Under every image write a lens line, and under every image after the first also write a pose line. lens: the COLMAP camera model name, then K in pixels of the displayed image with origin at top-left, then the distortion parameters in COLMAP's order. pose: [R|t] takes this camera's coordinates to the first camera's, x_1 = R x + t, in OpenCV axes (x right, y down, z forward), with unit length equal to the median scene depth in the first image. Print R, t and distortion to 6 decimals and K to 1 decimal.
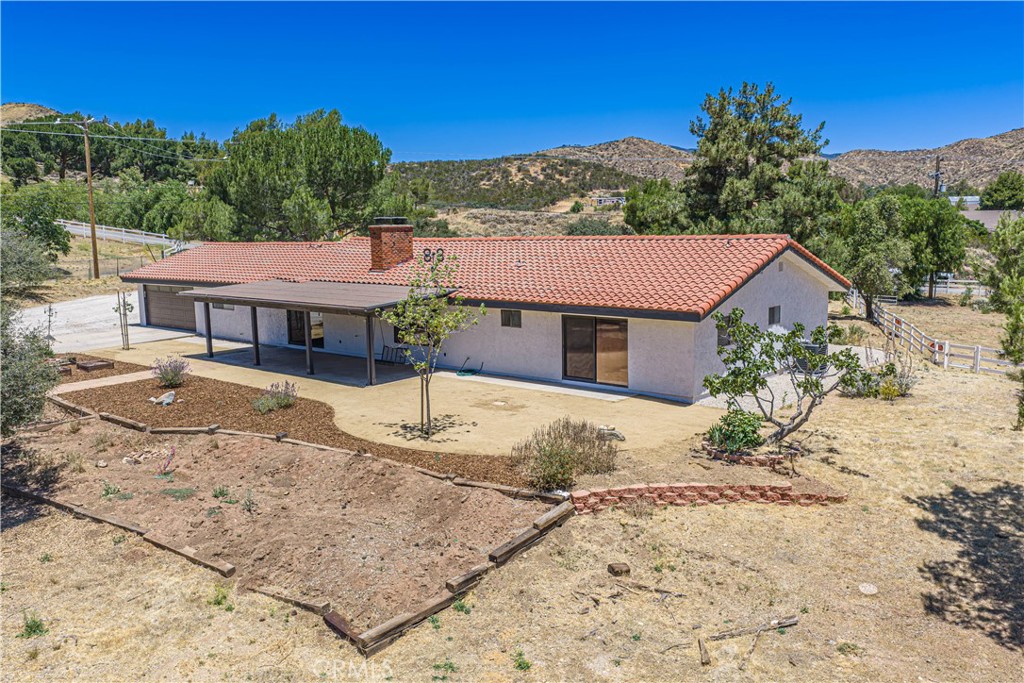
lens RADIAL K [[825.1, 0, 512.0], [0, 825.1, 341.5], [0, 0, 1]] dist [0.031469, -0.073929]
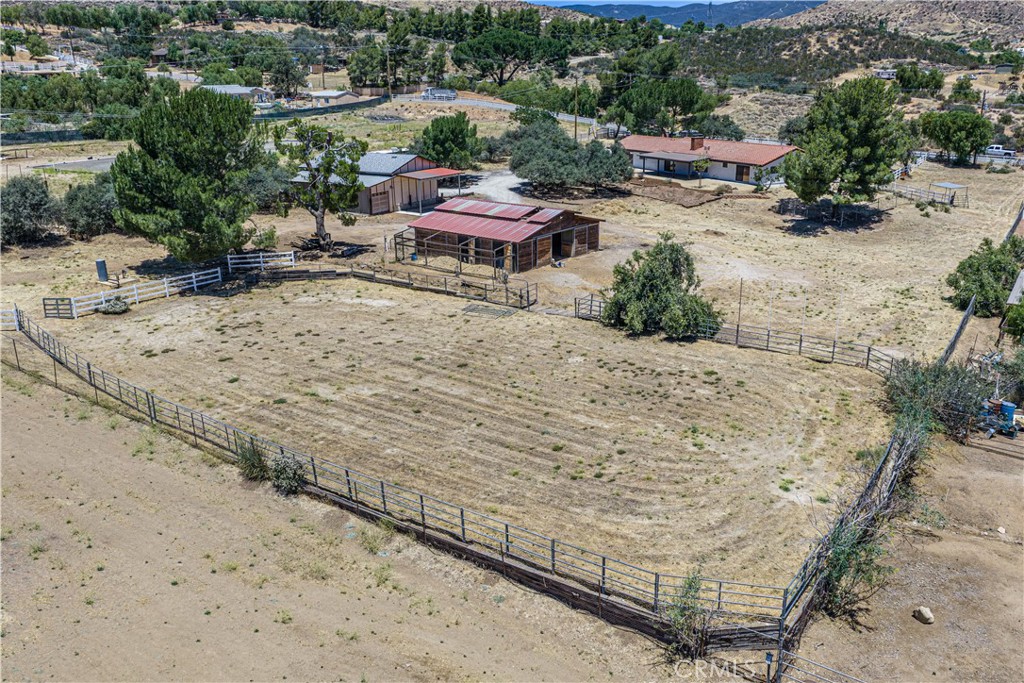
lens RADIAL K [[825.1, 0, 512.0], [0, 825.1, 341.5], [0, 0, 1]] dist [0.031469, -0.073929]
pose [[0.934574, 0.111049, -0.337993, 0.221994], [-0.047565, 0.980509, 0.190631, 0.043464], [0.352575, -0.162082, 0.921640, -1.469221]]
